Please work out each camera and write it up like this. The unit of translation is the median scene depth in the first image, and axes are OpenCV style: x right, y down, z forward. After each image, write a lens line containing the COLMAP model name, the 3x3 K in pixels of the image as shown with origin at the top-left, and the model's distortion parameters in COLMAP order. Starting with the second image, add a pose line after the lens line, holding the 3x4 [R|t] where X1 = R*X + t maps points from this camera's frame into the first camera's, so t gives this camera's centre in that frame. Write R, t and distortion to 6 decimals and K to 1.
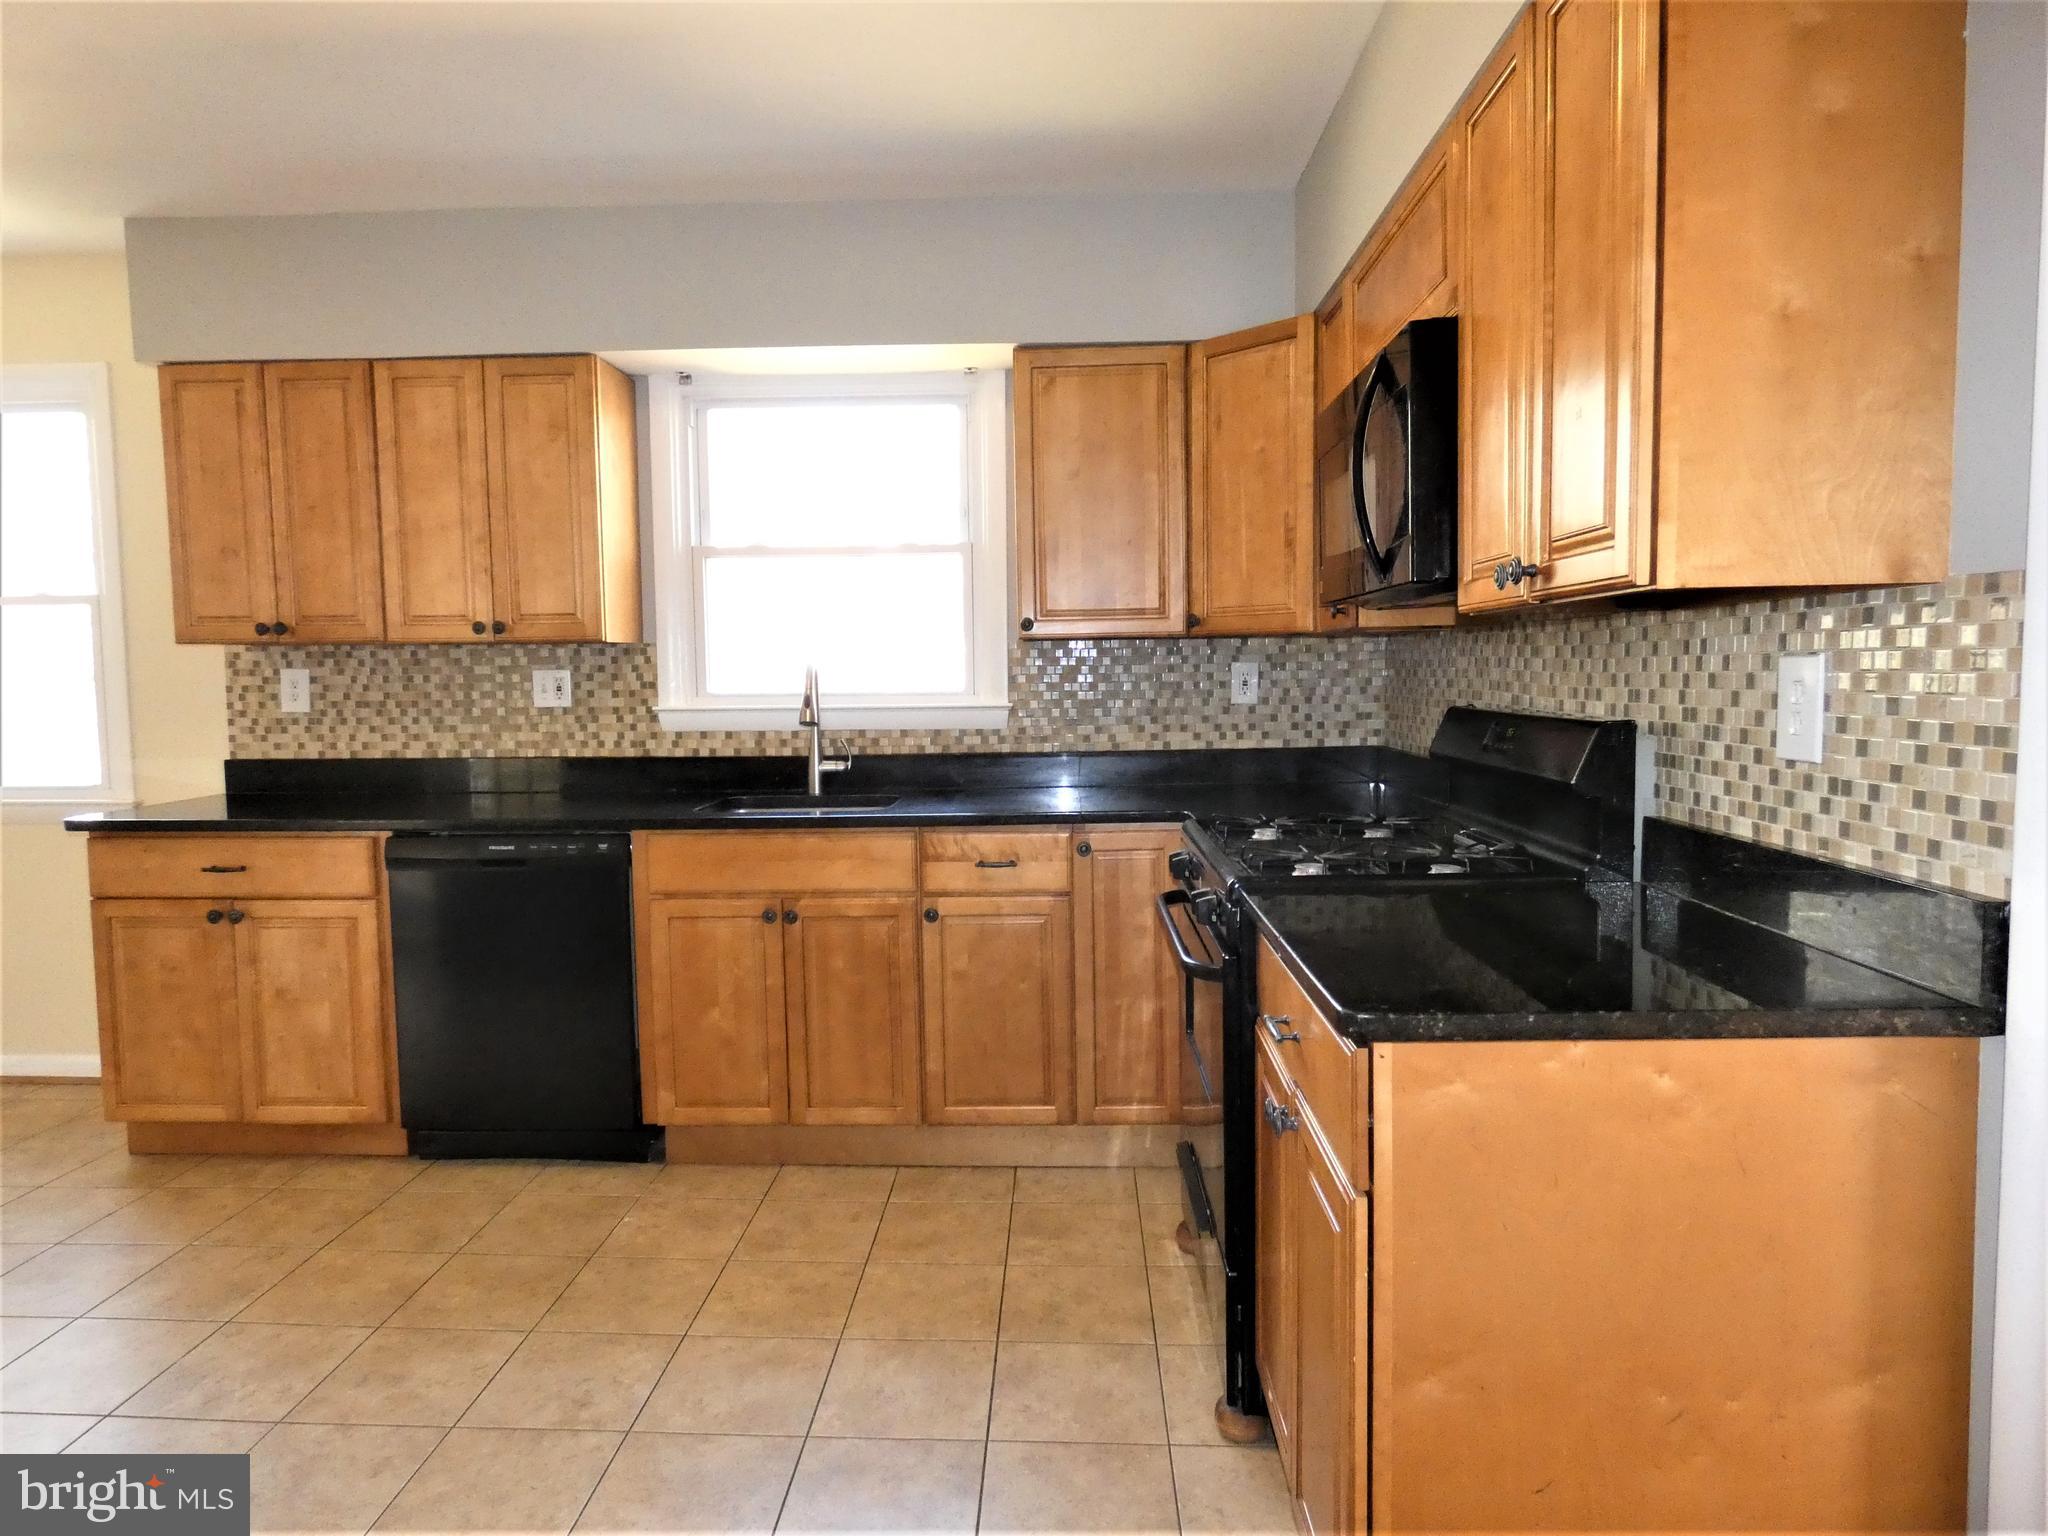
lens RADIAL K [[1224.7, 0, 1019.8], [0, 1224.7, 761.6], [0, 0, 1]] dist [-0.005062, -0.004726]
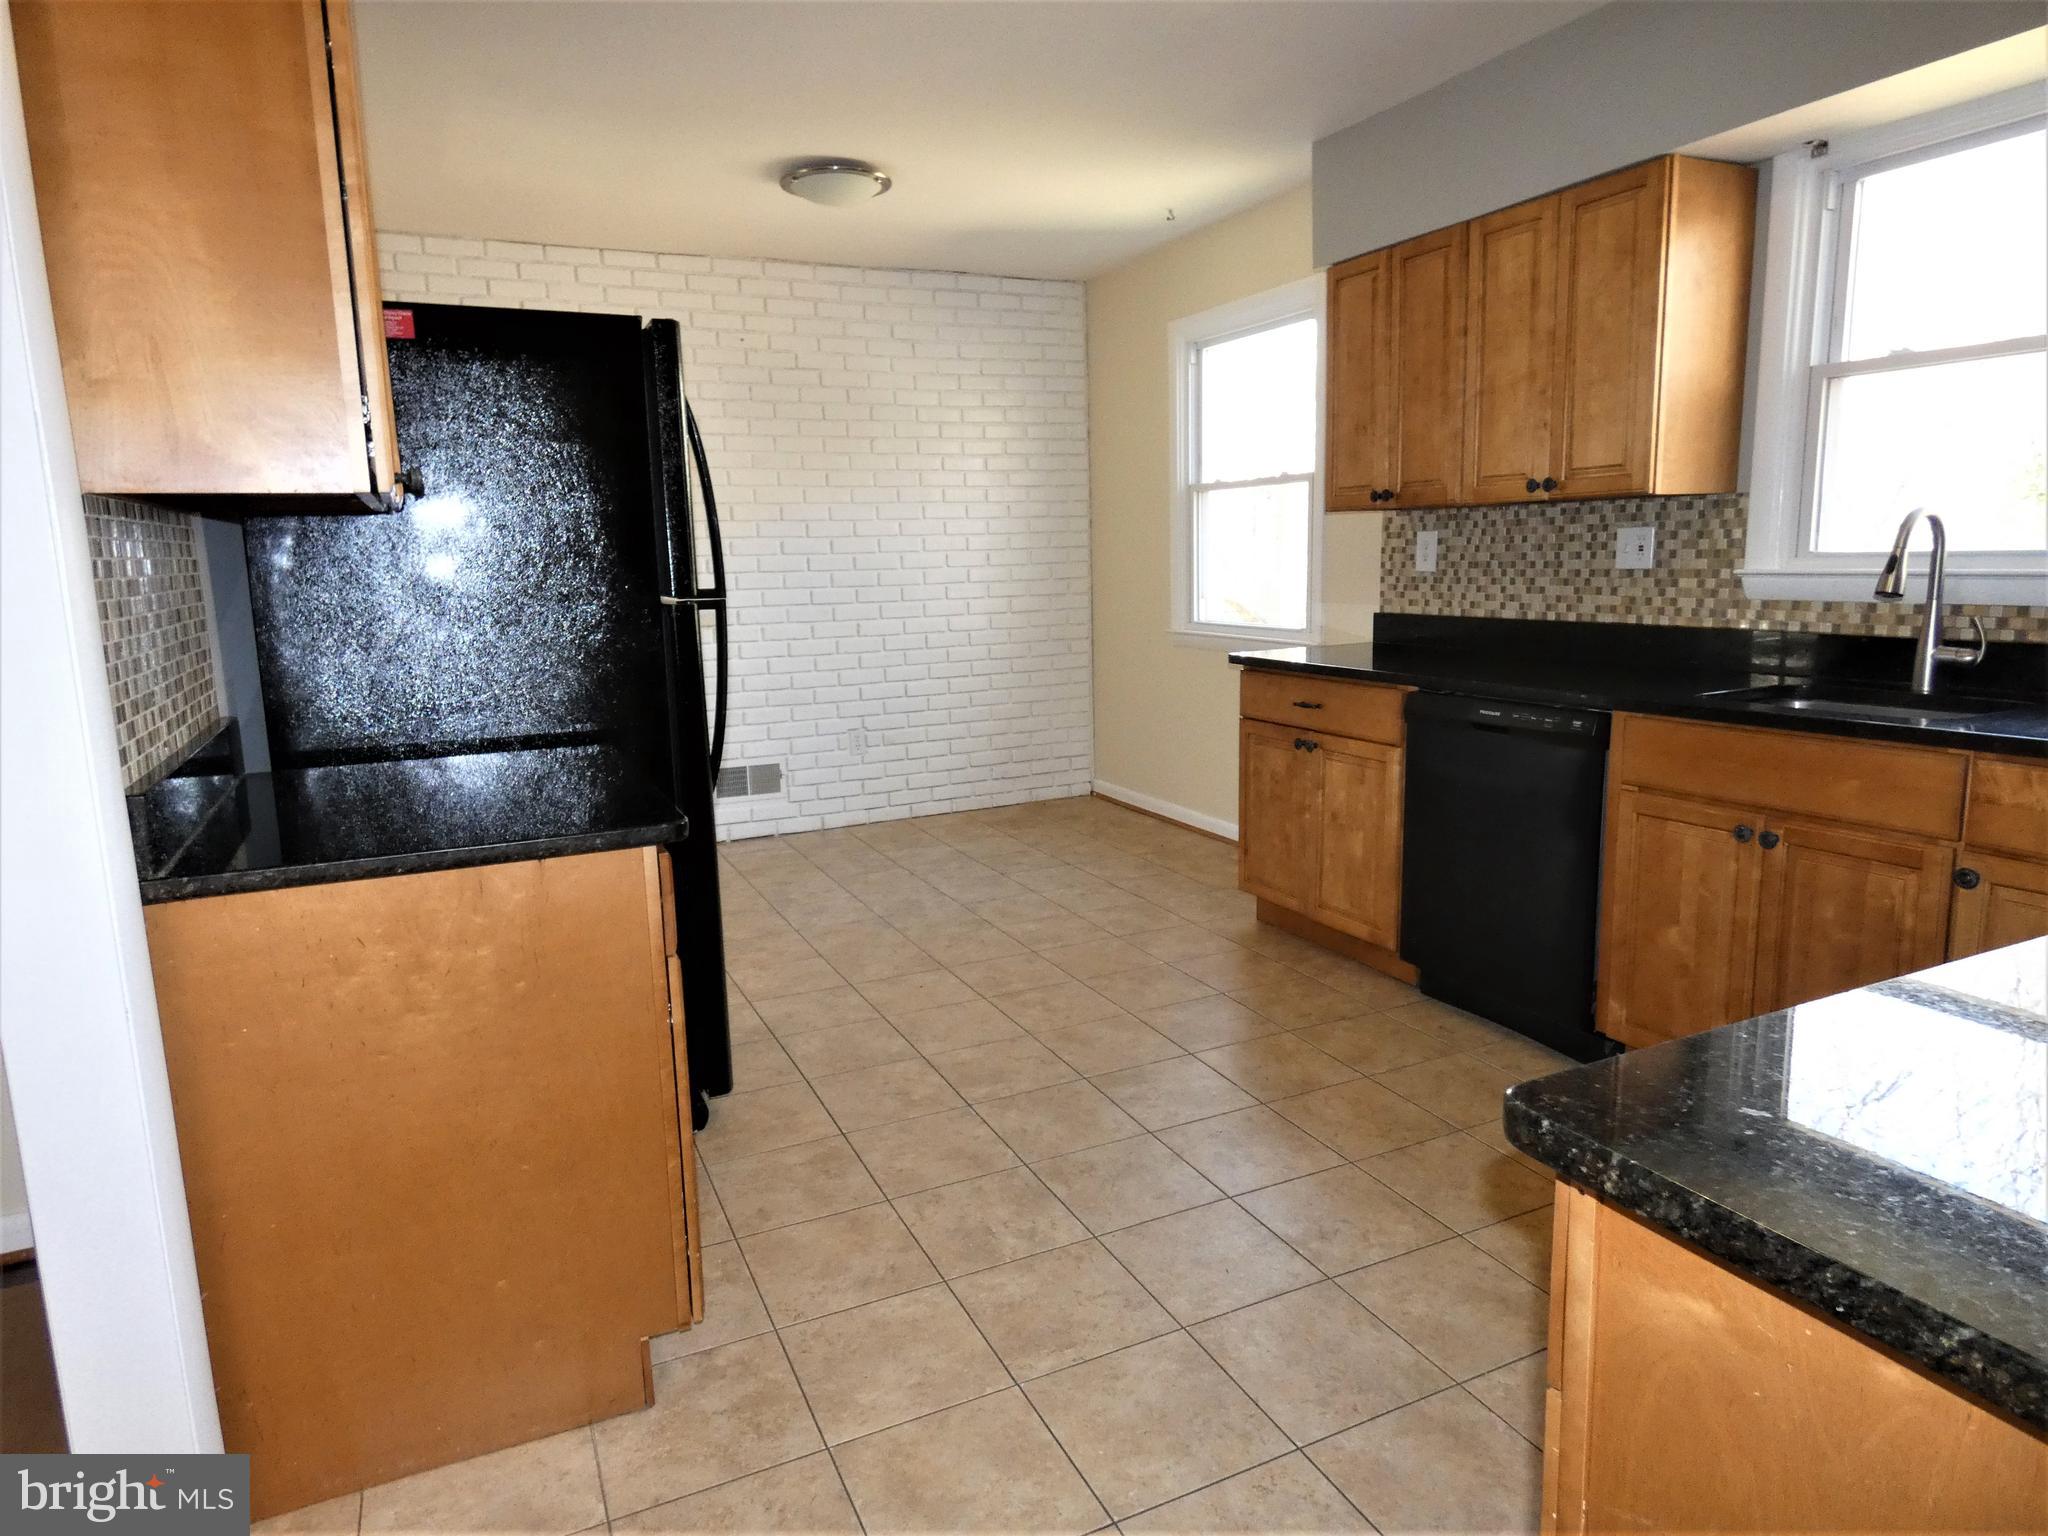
lens RADIAL K [[1224.7, 0, 1020.7], [0, 1224.7, 764.5], [0, 0, 1]] dist [-0.005062, -0.004726]
pose [[0.463404, 0.147613, -0.873766, 0.247643], [-0.043590, 0.988632, 0.143900, -0.012717], [0.885074, -0.028597, 0.464571, 0.184675]]
